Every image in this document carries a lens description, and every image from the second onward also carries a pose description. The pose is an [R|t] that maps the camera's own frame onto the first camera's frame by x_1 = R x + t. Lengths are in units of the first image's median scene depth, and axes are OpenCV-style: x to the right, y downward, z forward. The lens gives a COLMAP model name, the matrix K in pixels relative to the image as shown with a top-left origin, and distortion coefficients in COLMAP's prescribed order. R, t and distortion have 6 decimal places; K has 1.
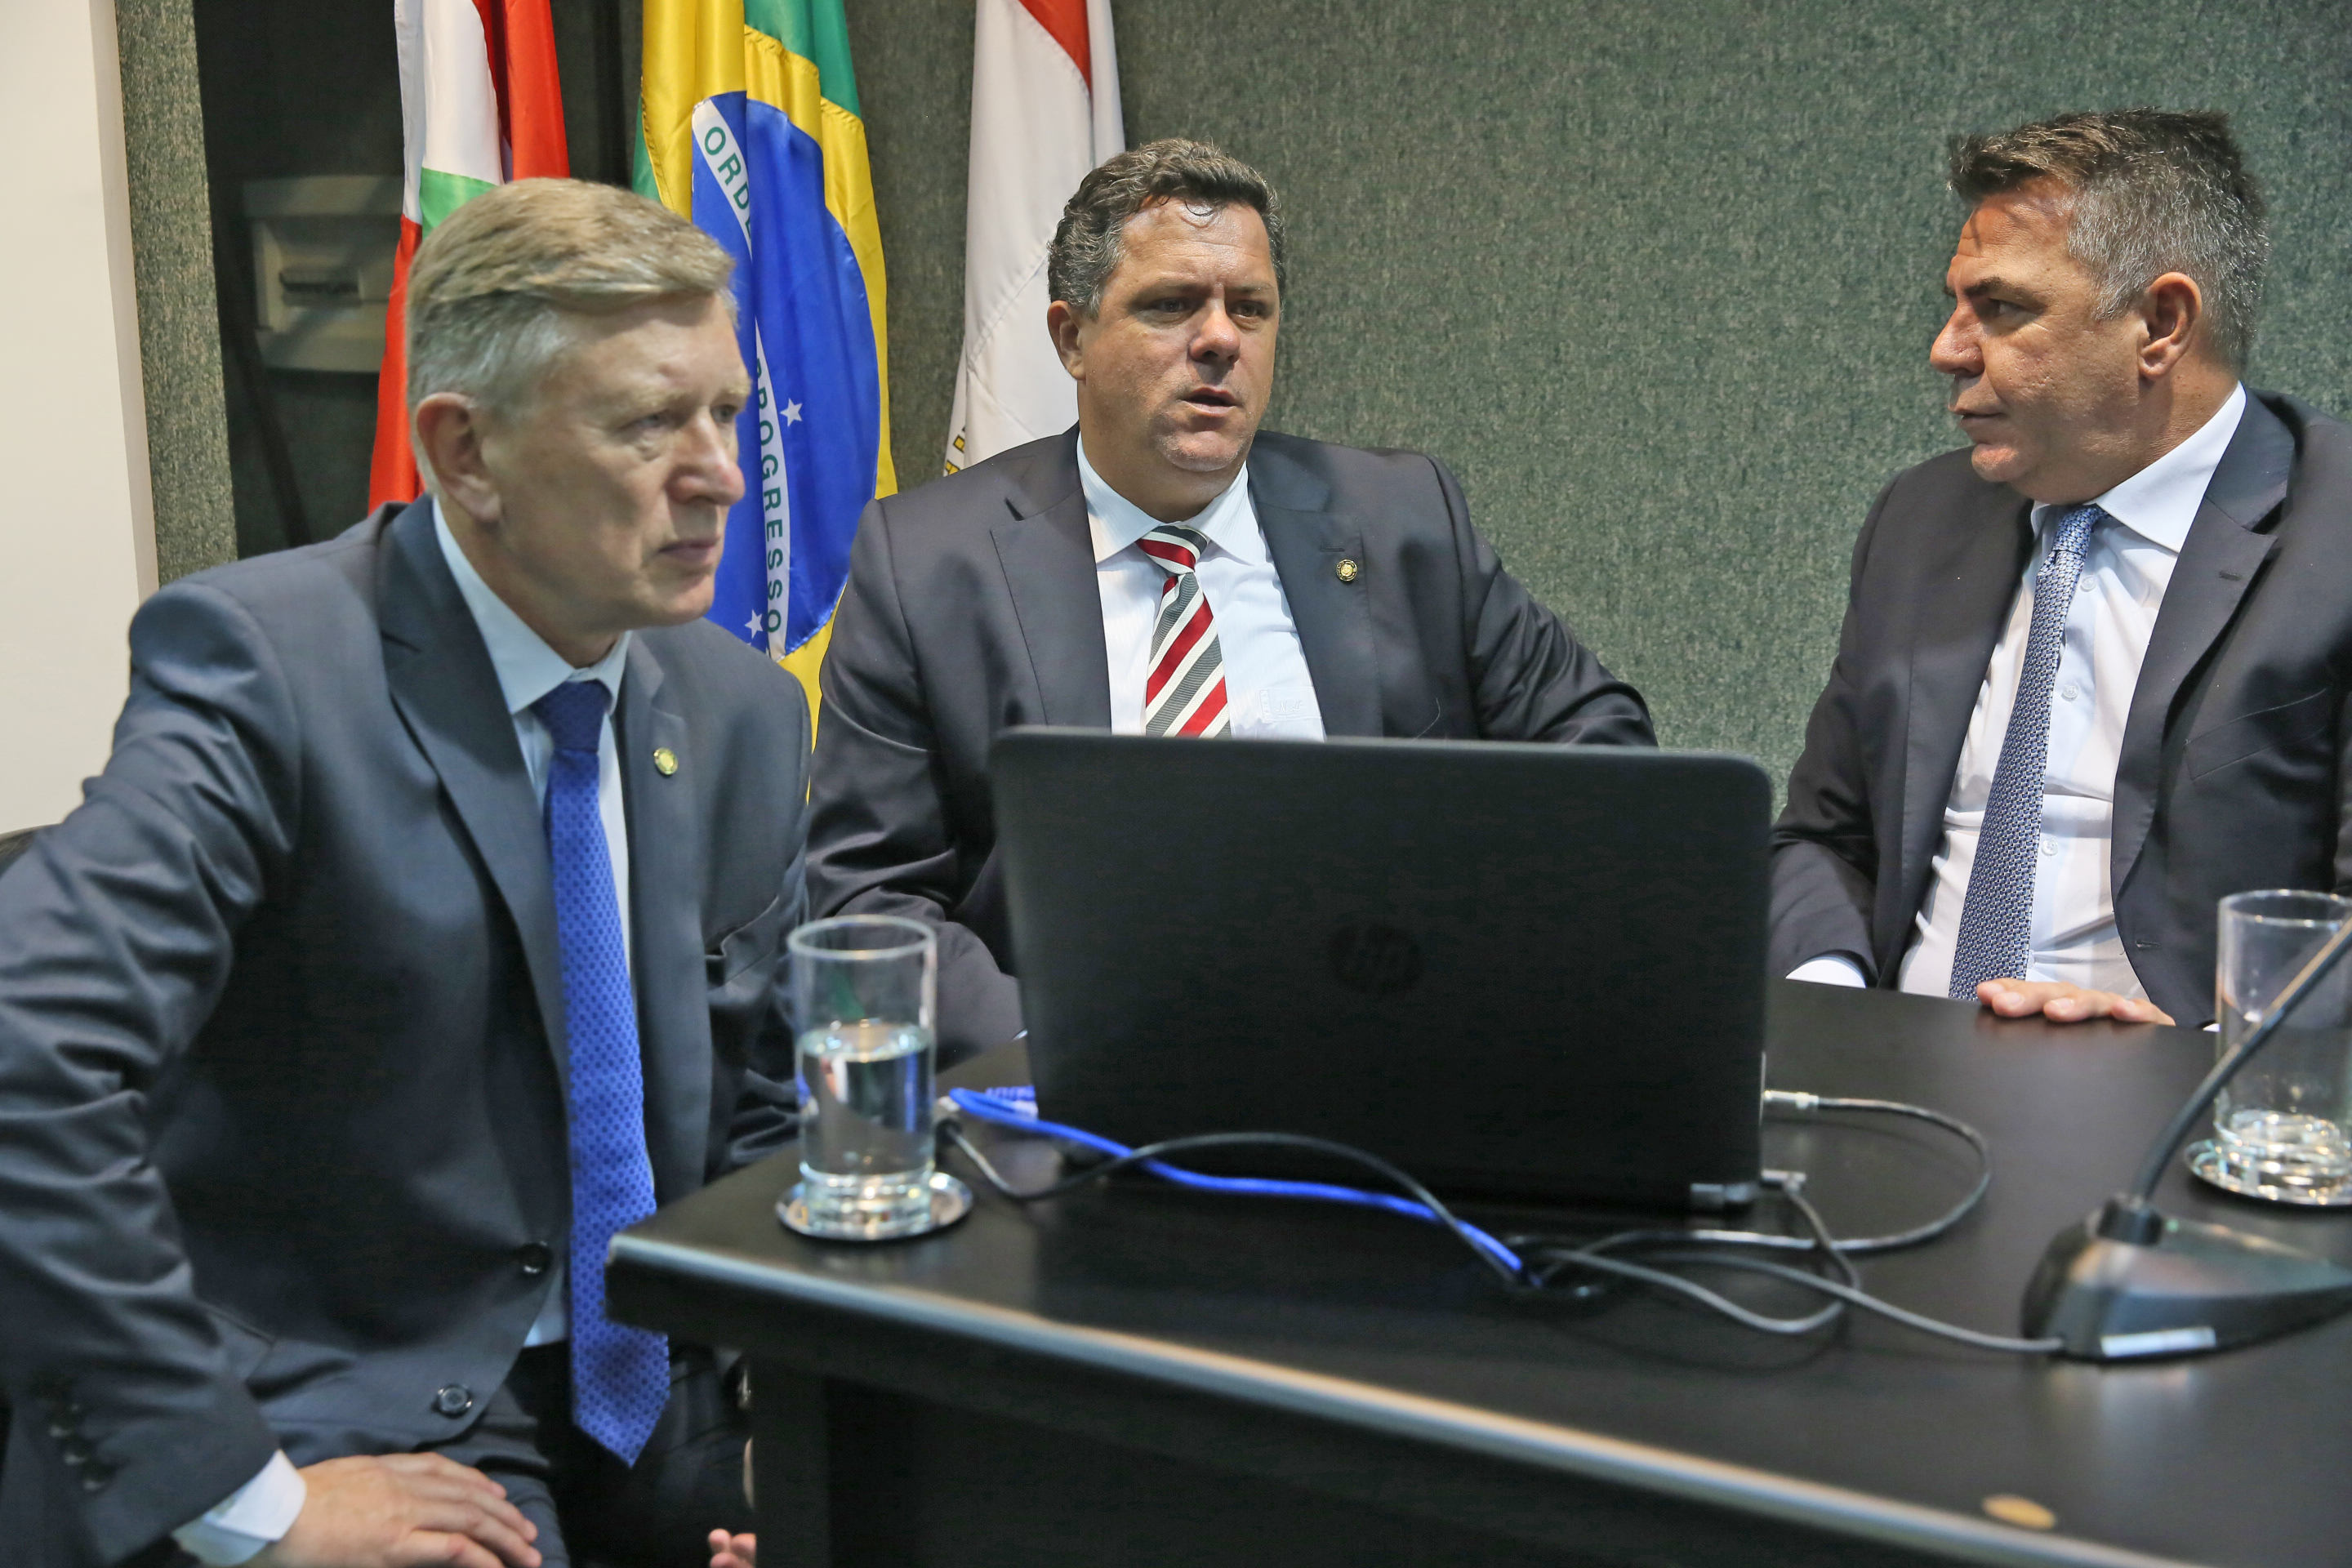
lens RADIAL K [[2675.8, 0, 1172.8], [0, 2675.8, 764.9], [0, 0, 1]] dist [0.031333, 0.000000]
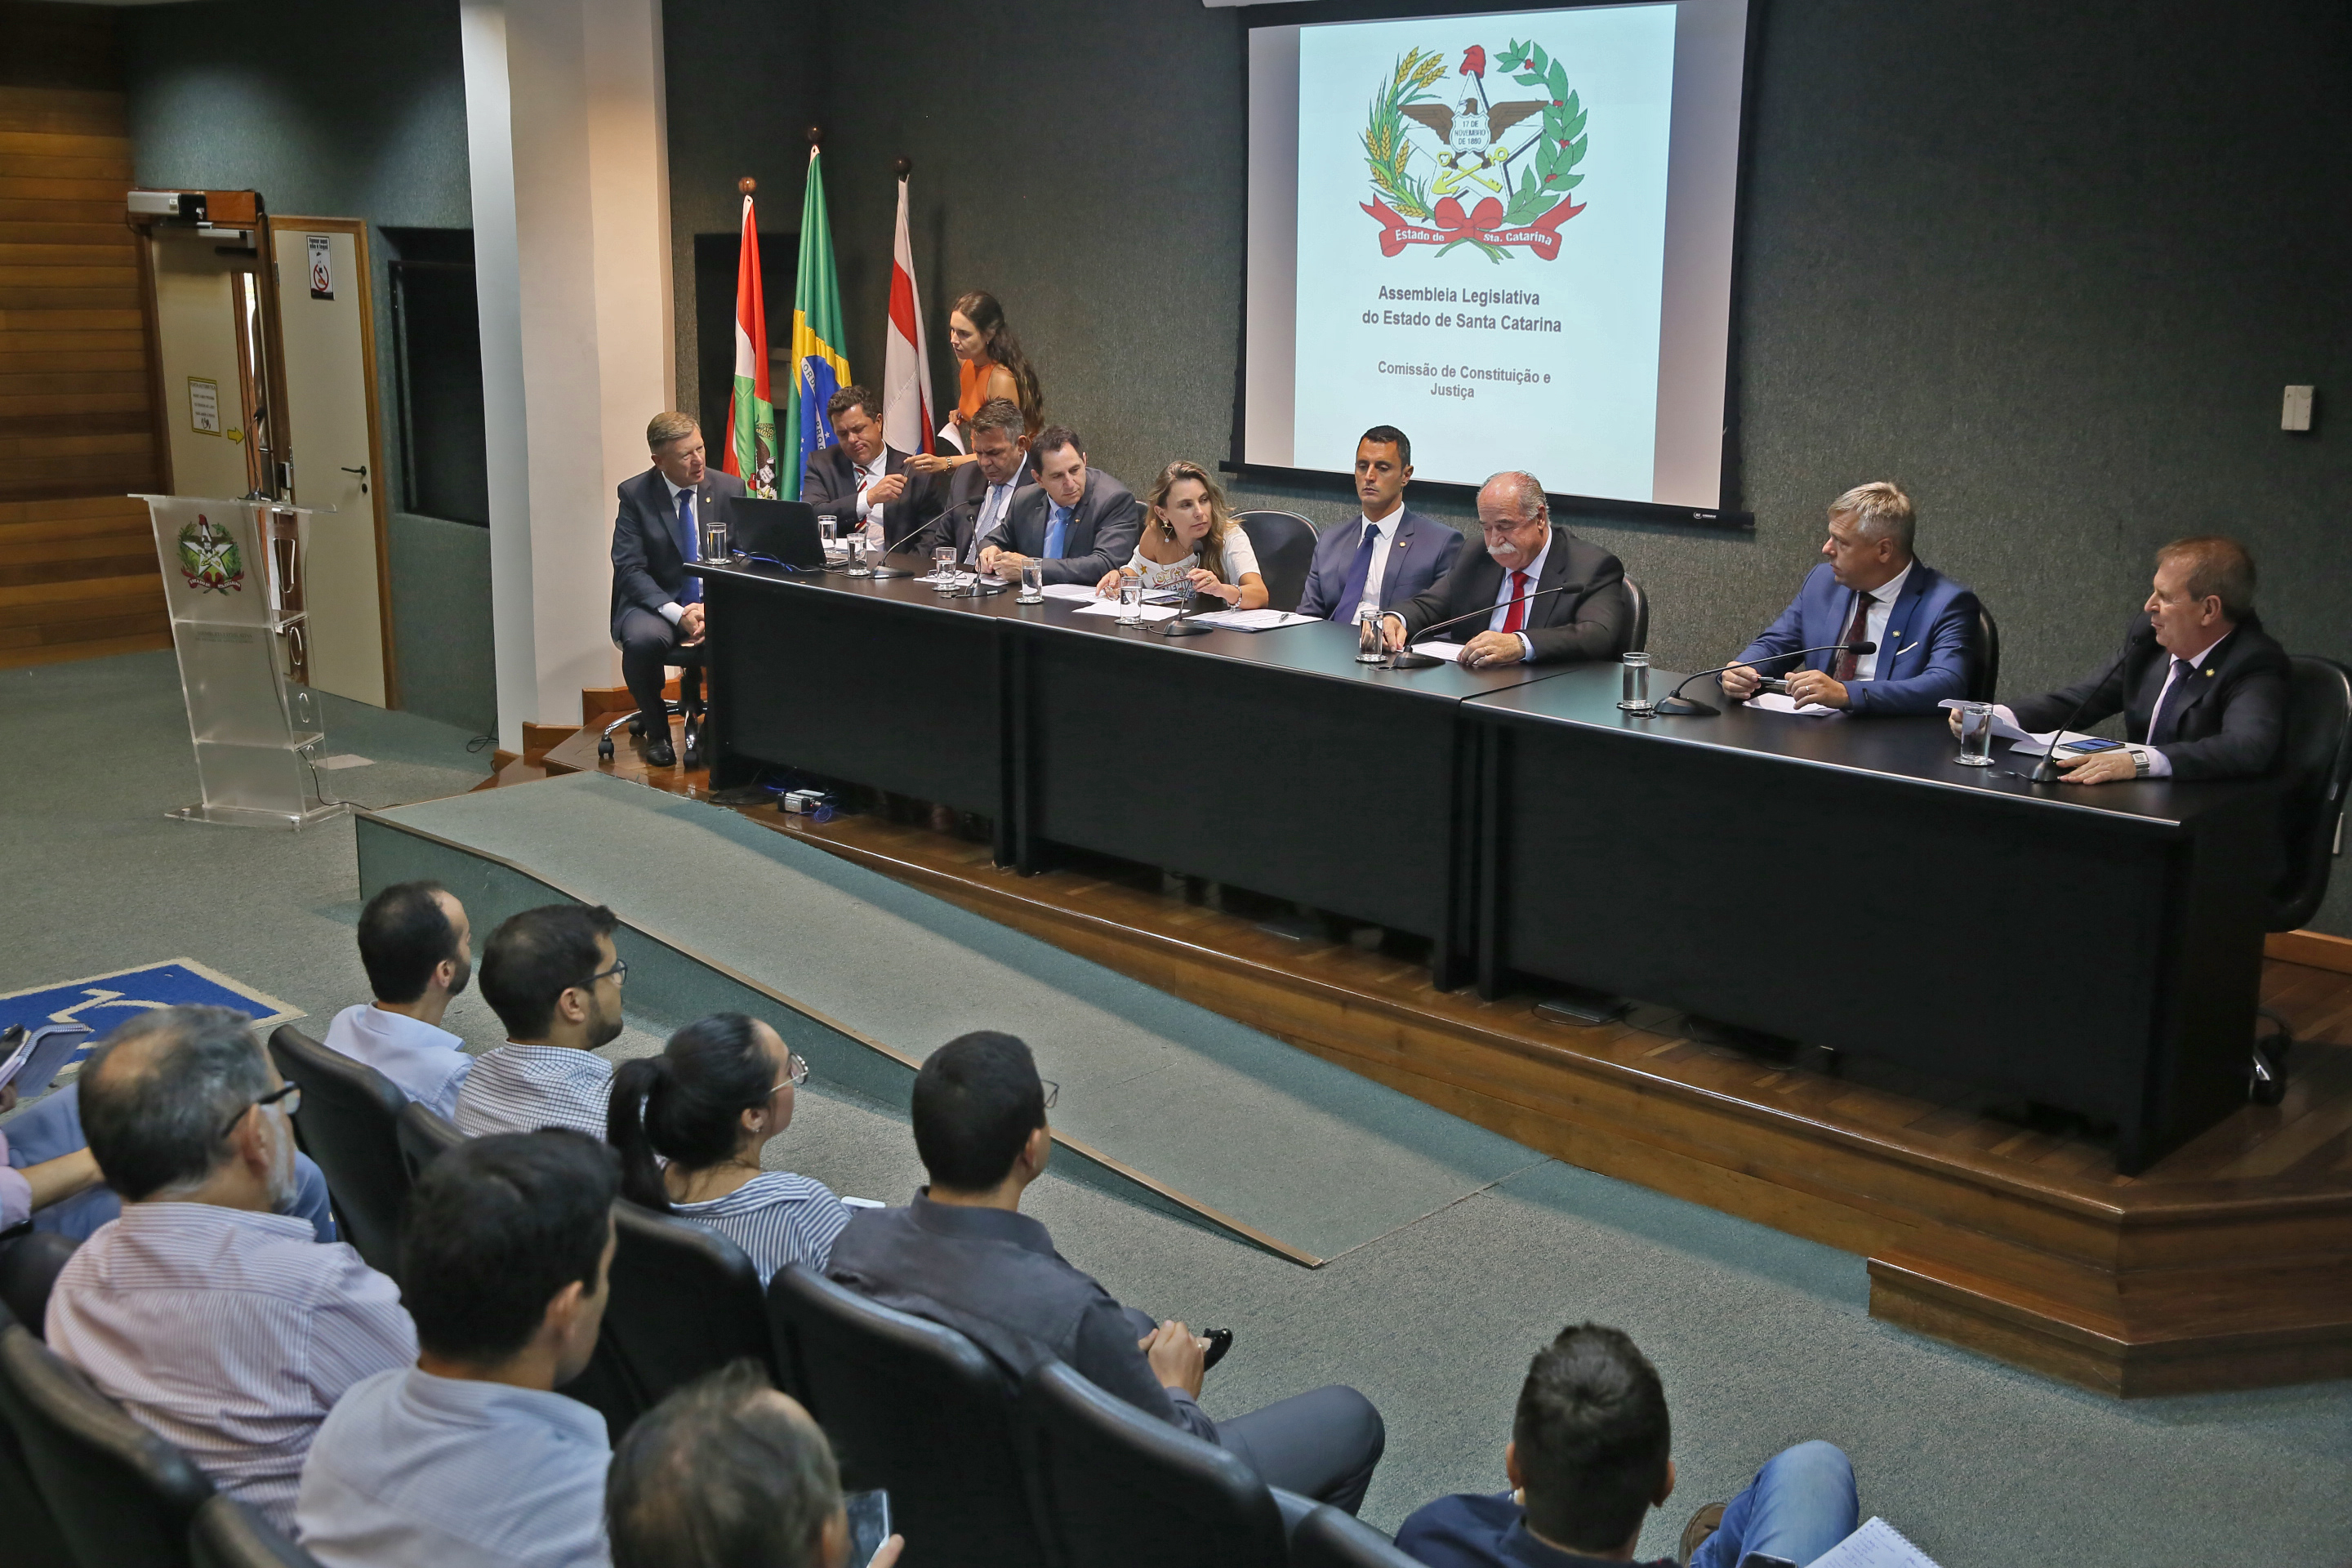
lens RADIAL K [[2538.0, 0, 1175.8], [0, 2538.0, 790.1], [0, 0, 1]] dist [0.036868, 0.000000]
pose [[0.969065, 0.072199, -0.236008, 1.273768], [-0.059122, 0.996322, 0.062032, 0.125148], [0.239618, -0.046160, 0.969769, -2.519543]]
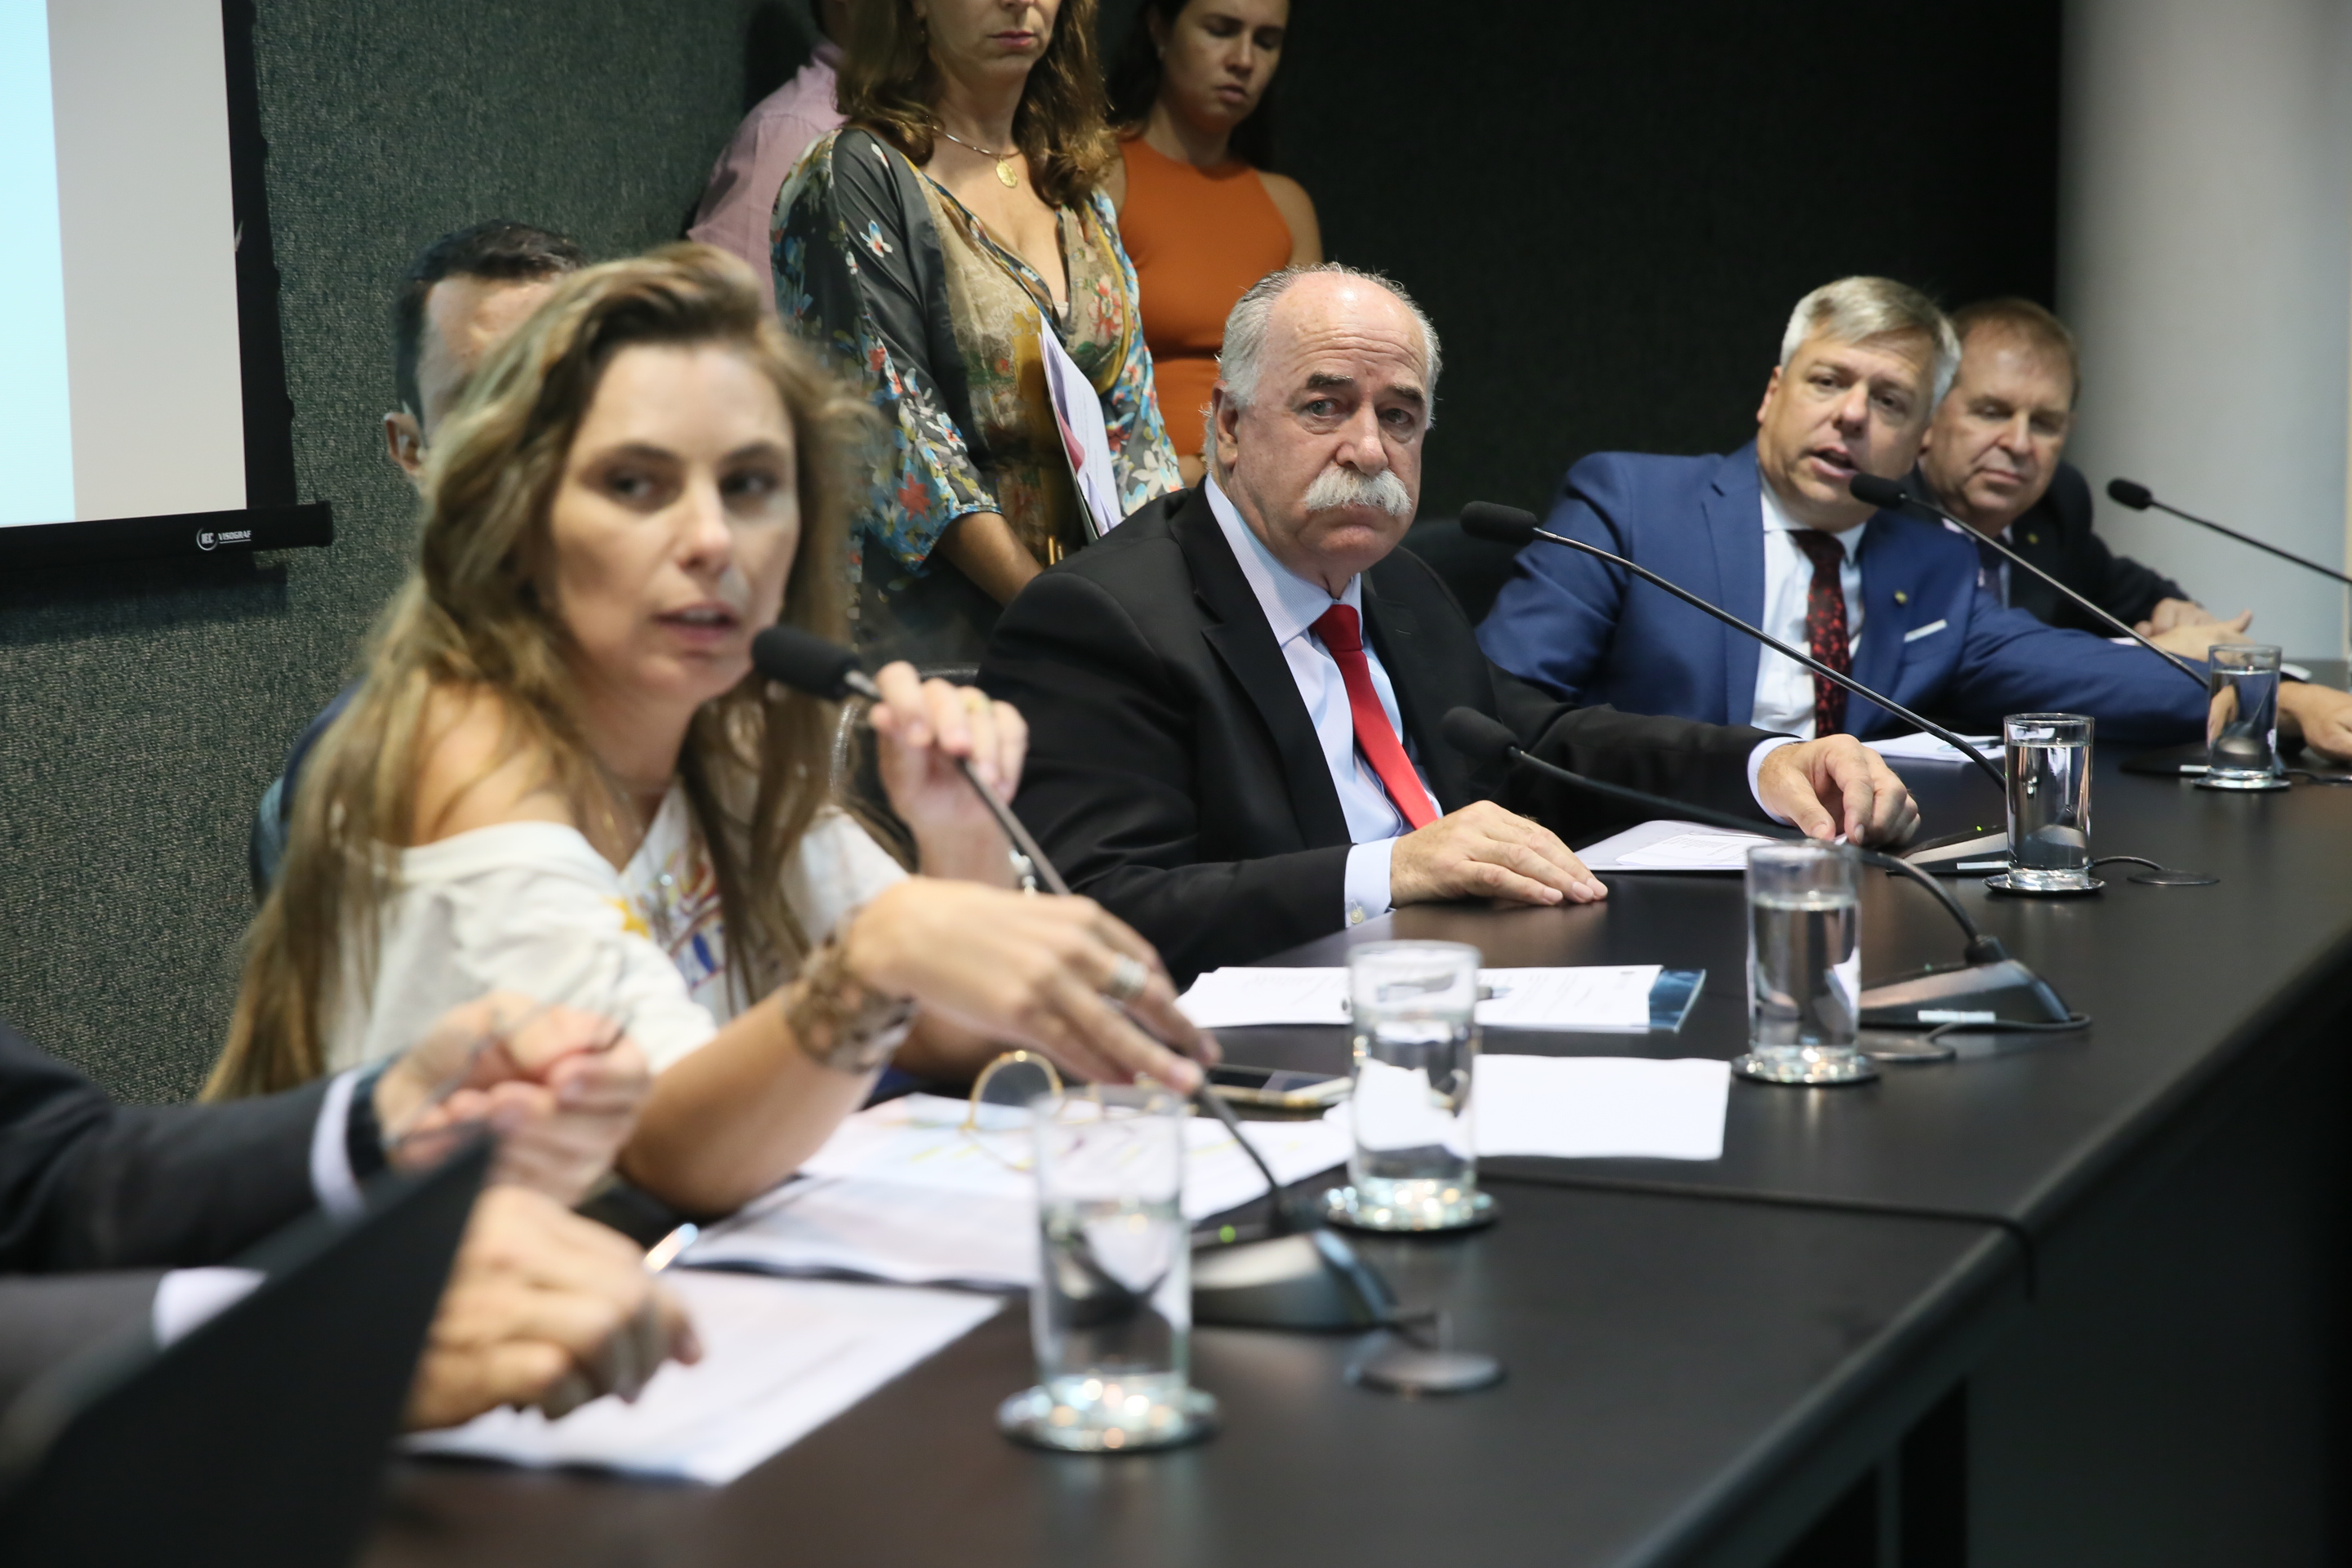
lens RADIAL K [[4298.9, 0, 1151.9], [0, 4298.9, 832.0], [0, 0, 1]] dist [0.180283, 0.000000]
pose [[-0.095709, -0.103869, 0.989975, -0.336089], [0.192527, 0.973829, 0.120788, -0.066855], [-0.976613, 0.202158, -0.073206, 0.362971]]
